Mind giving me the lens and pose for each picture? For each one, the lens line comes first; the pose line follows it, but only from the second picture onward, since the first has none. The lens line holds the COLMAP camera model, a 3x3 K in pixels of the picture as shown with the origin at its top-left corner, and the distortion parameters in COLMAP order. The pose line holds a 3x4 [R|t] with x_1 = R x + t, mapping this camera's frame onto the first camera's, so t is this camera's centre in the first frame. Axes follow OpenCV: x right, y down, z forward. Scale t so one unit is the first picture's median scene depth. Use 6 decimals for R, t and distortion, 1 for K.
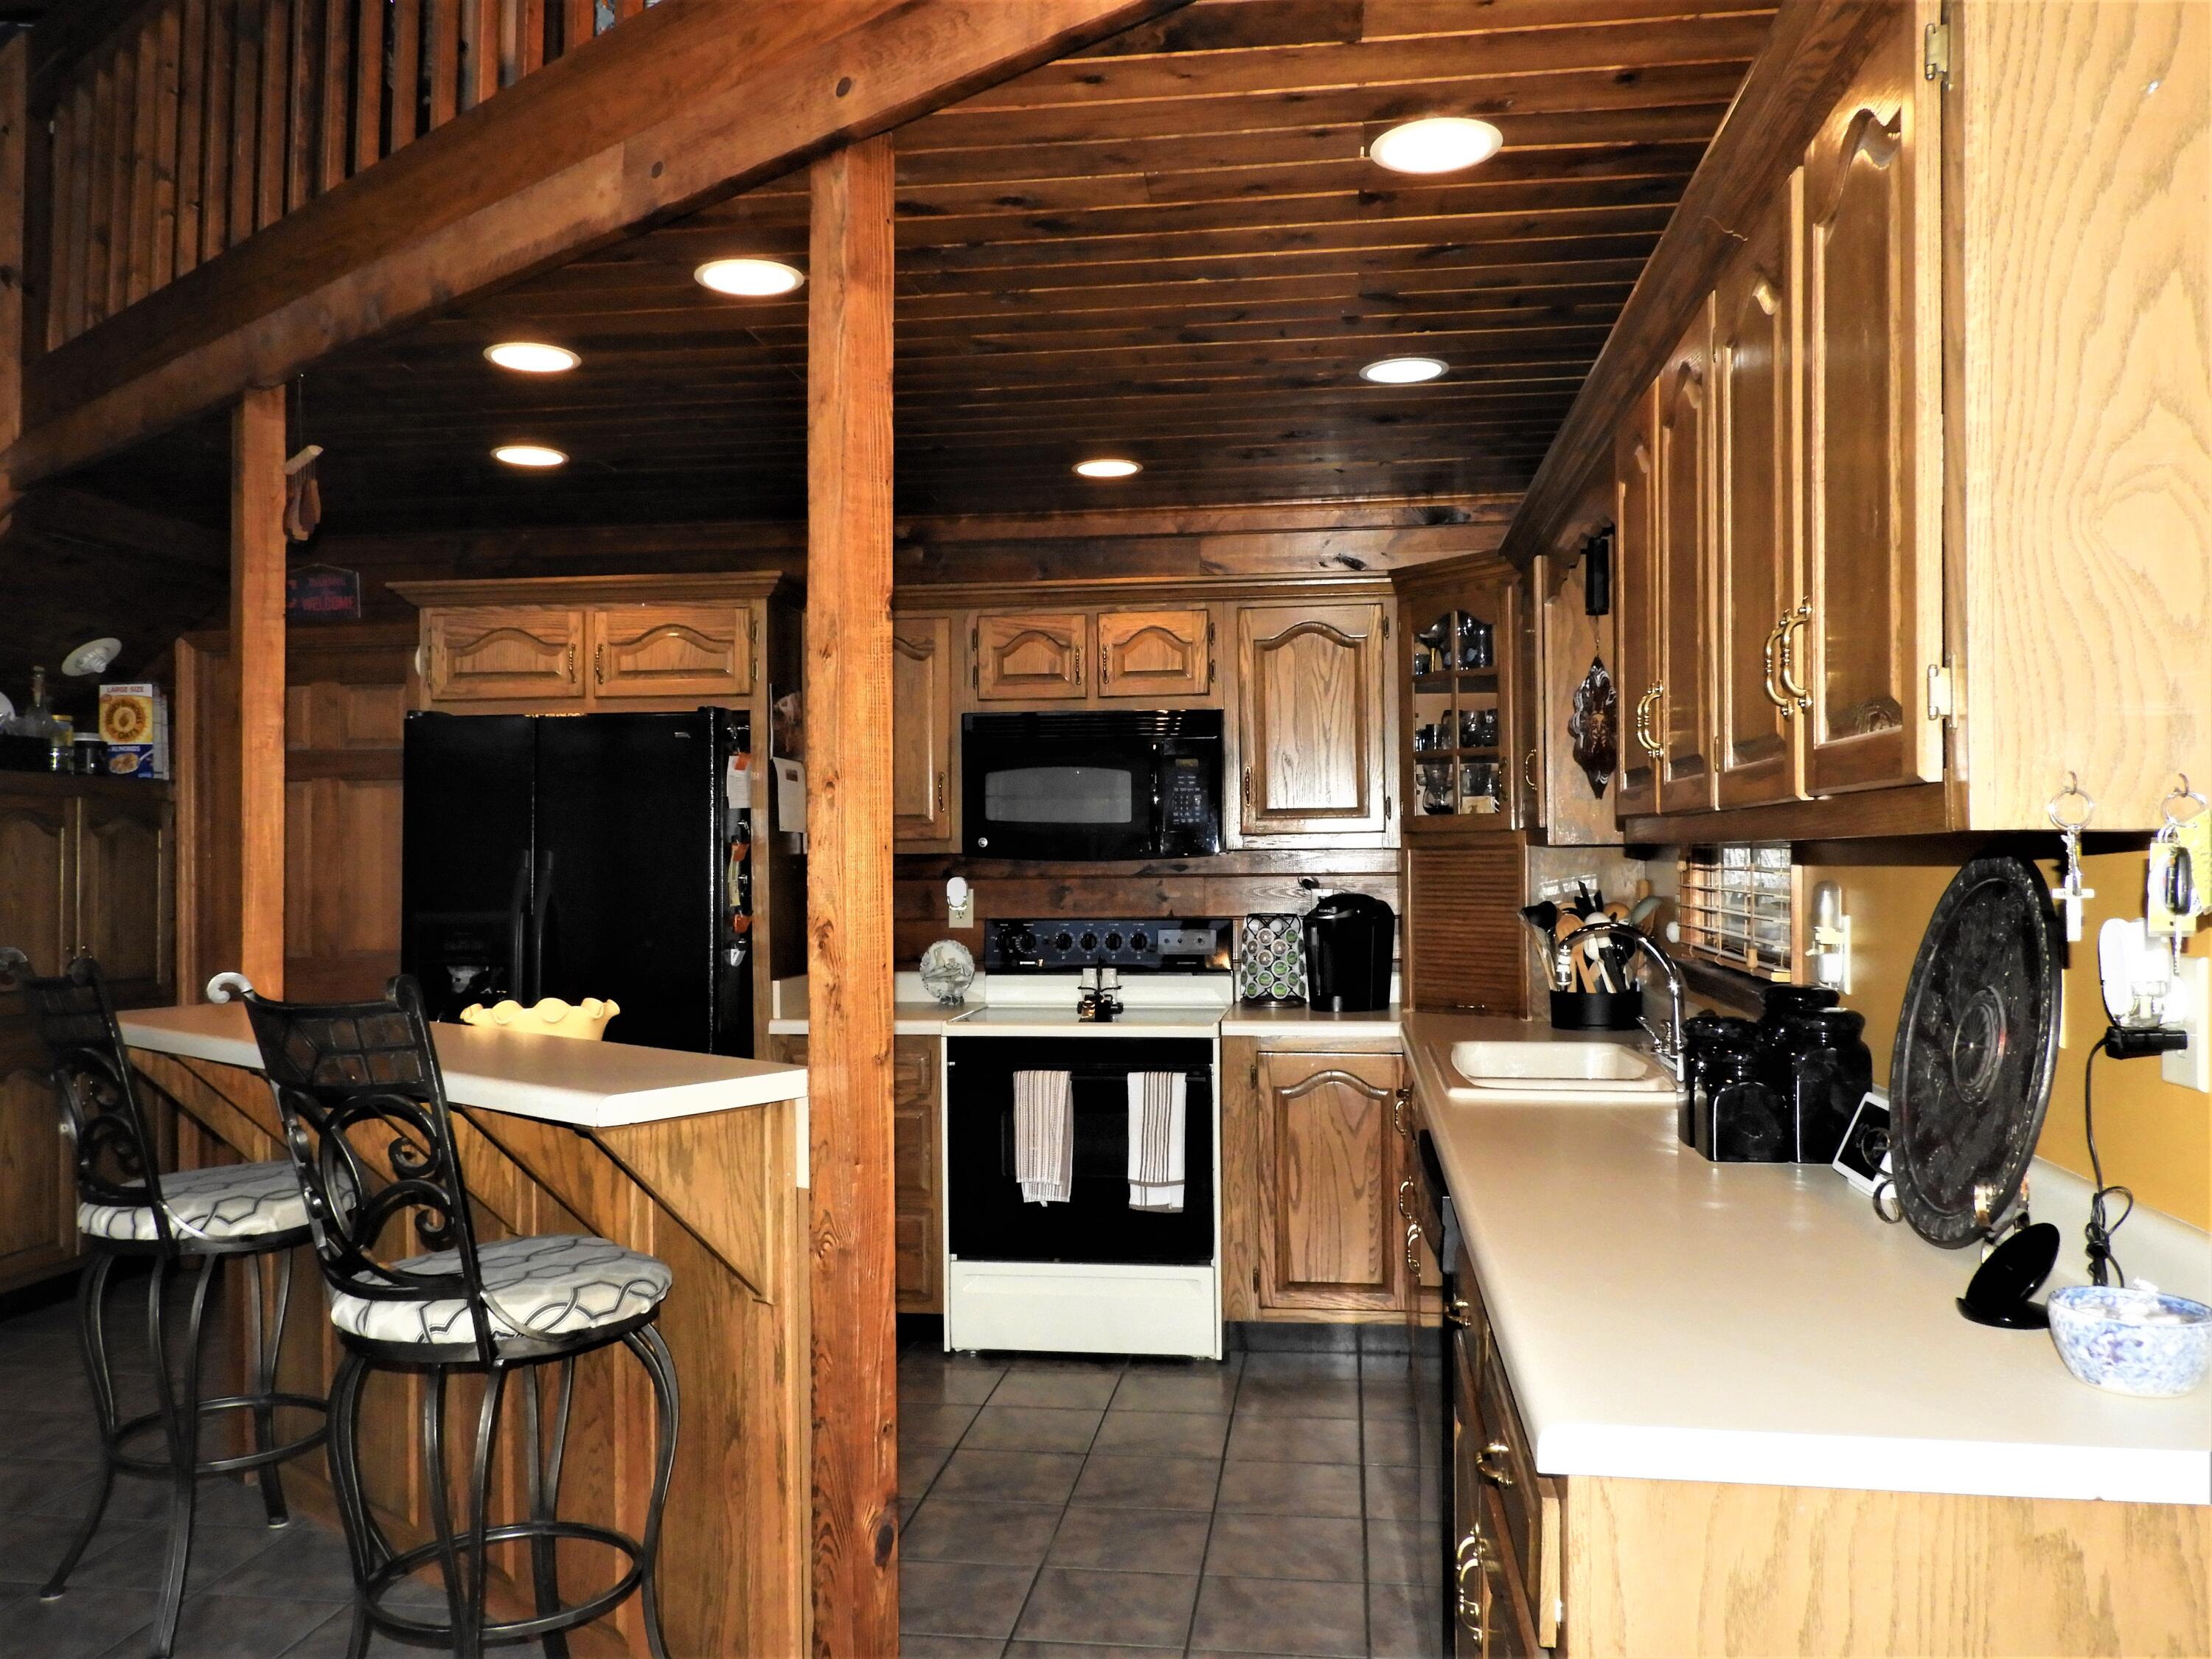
lens RADIAL K [[1711.9, 0, 1097.1], [0, 1711.9, 829.9], [0, 0, 1]] dist [-0.012270, -0.007975]
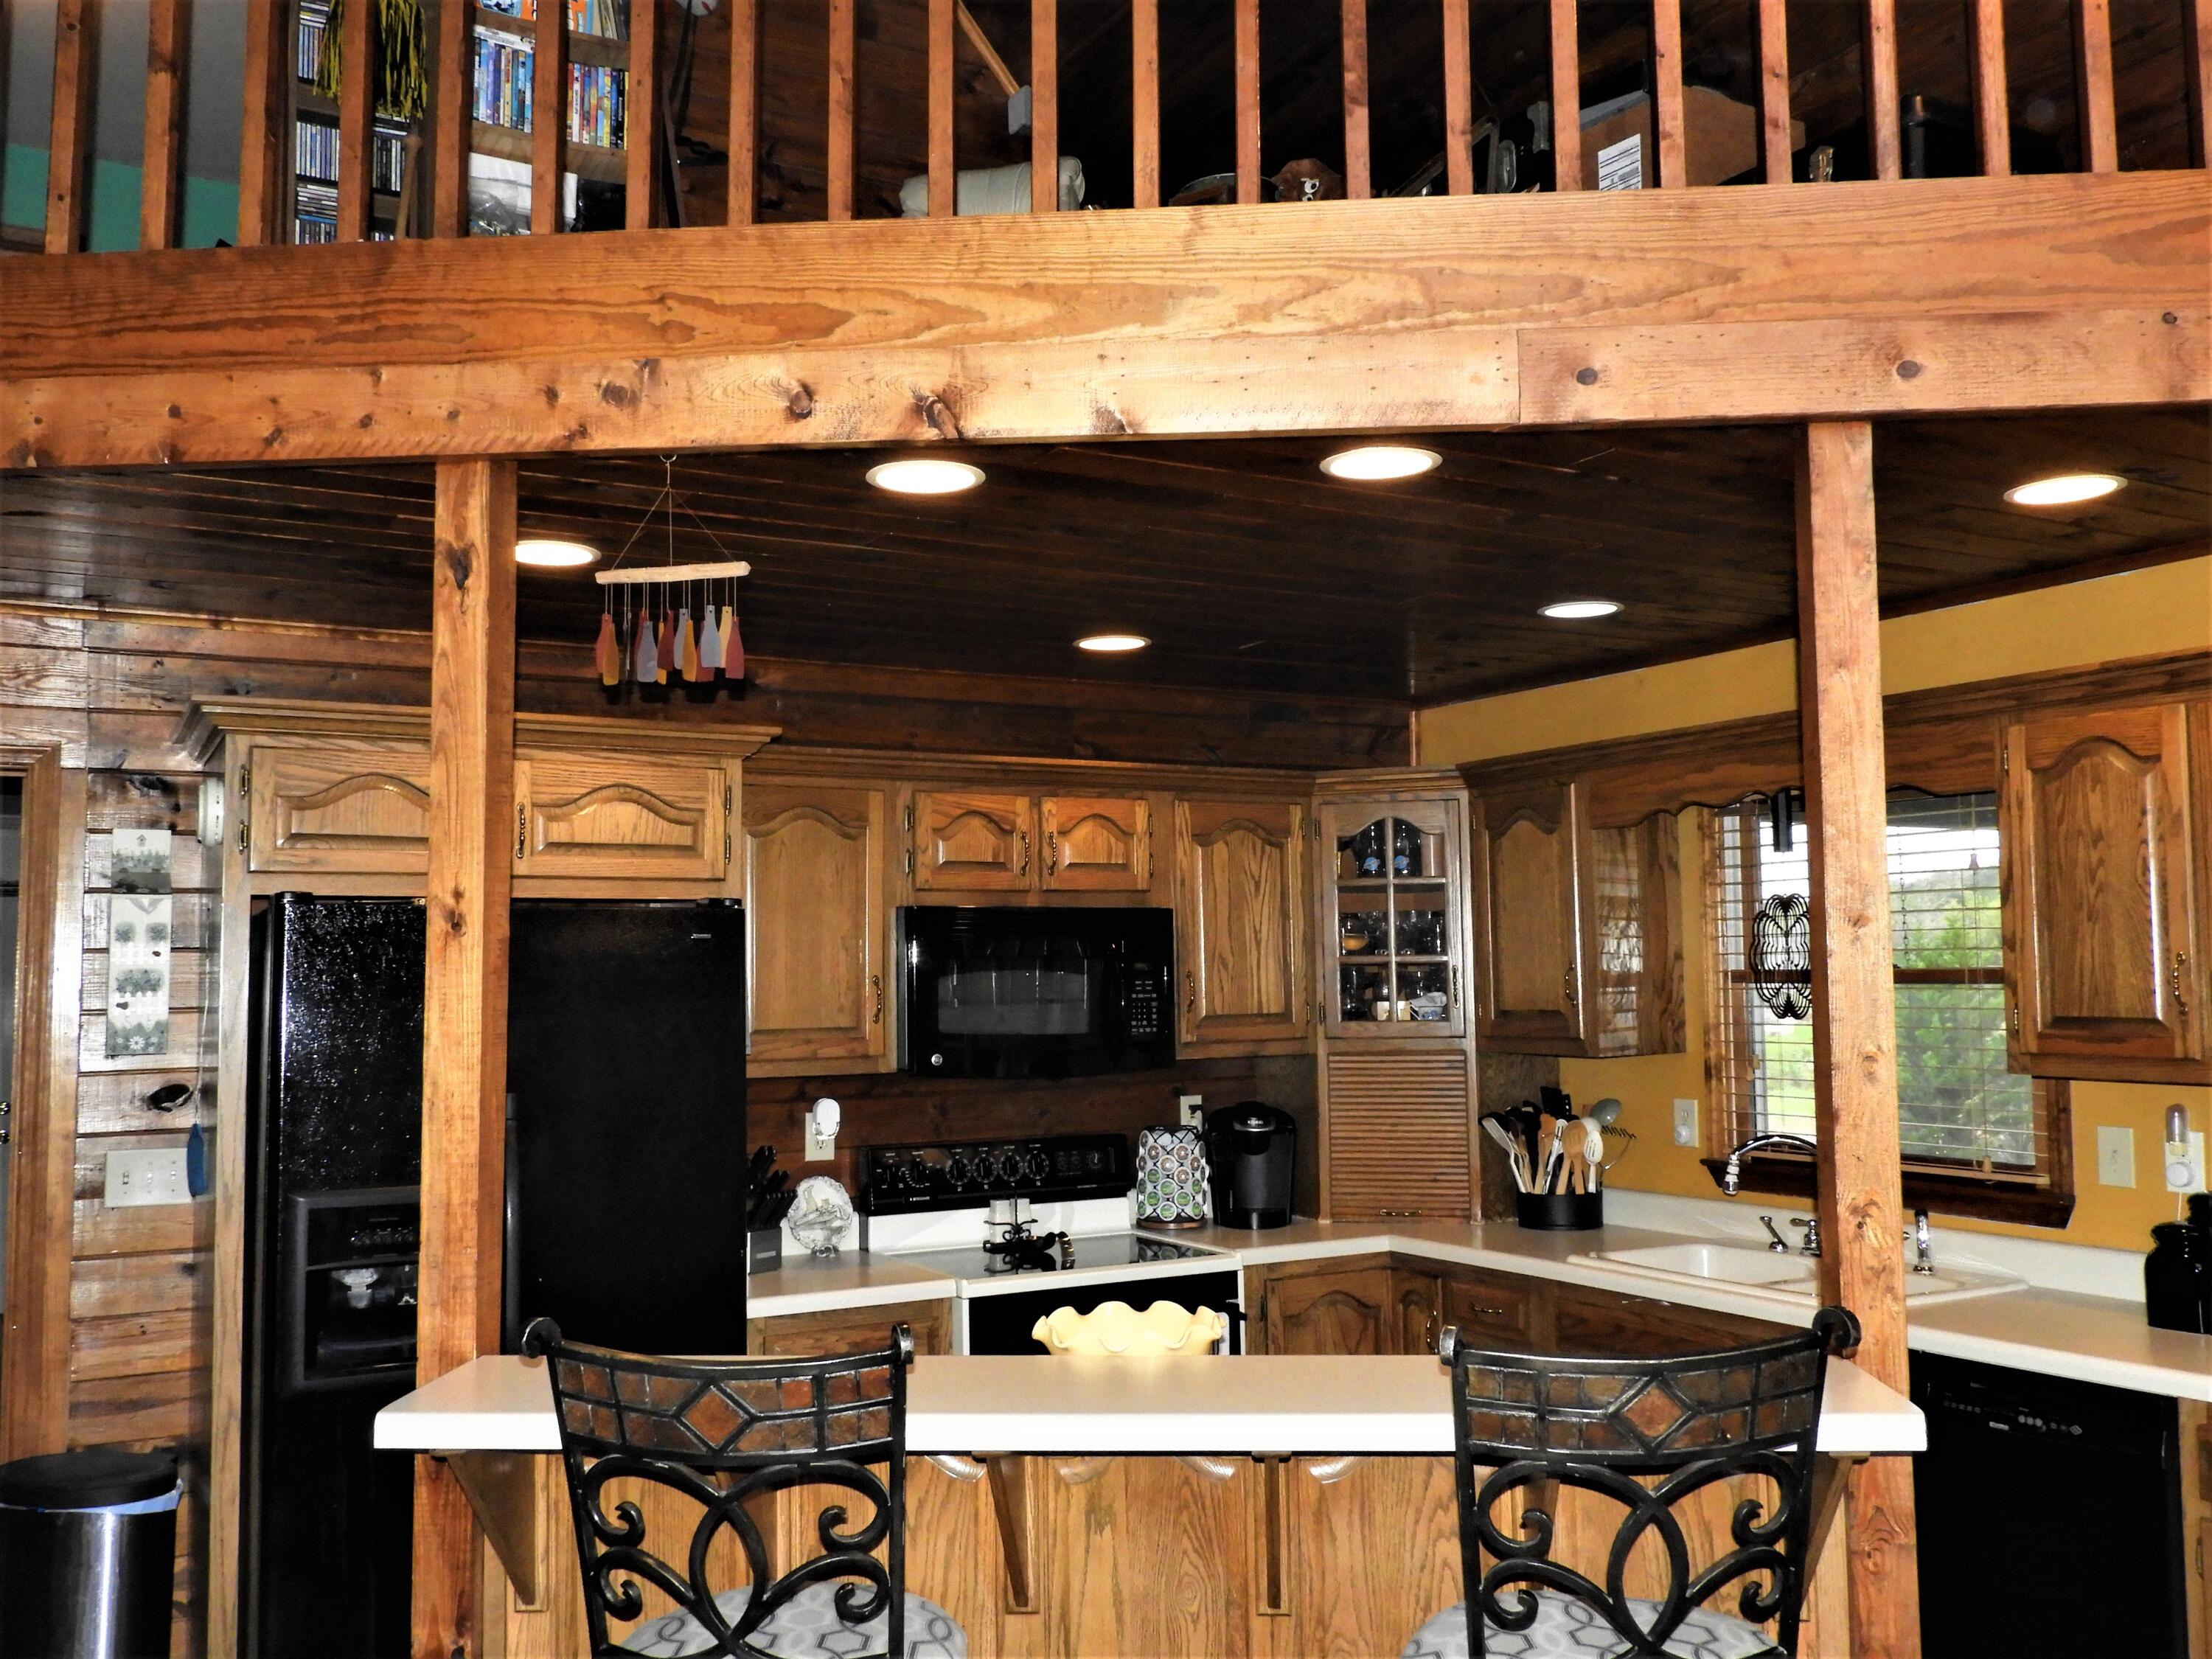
lens RADIAL K [[1957.3, 0, 1108.0], [0, 1957.3, 823.3], [0, 0, 1]] dist [-0.039471, -0.015439]
pose [[0.793623, 0.043668, 0.606840, -0.592949], [0.001392, 0.997288, -0.073585, -0.038036], [-0.608408, 0.059243, 0.791410, 0.179717]]
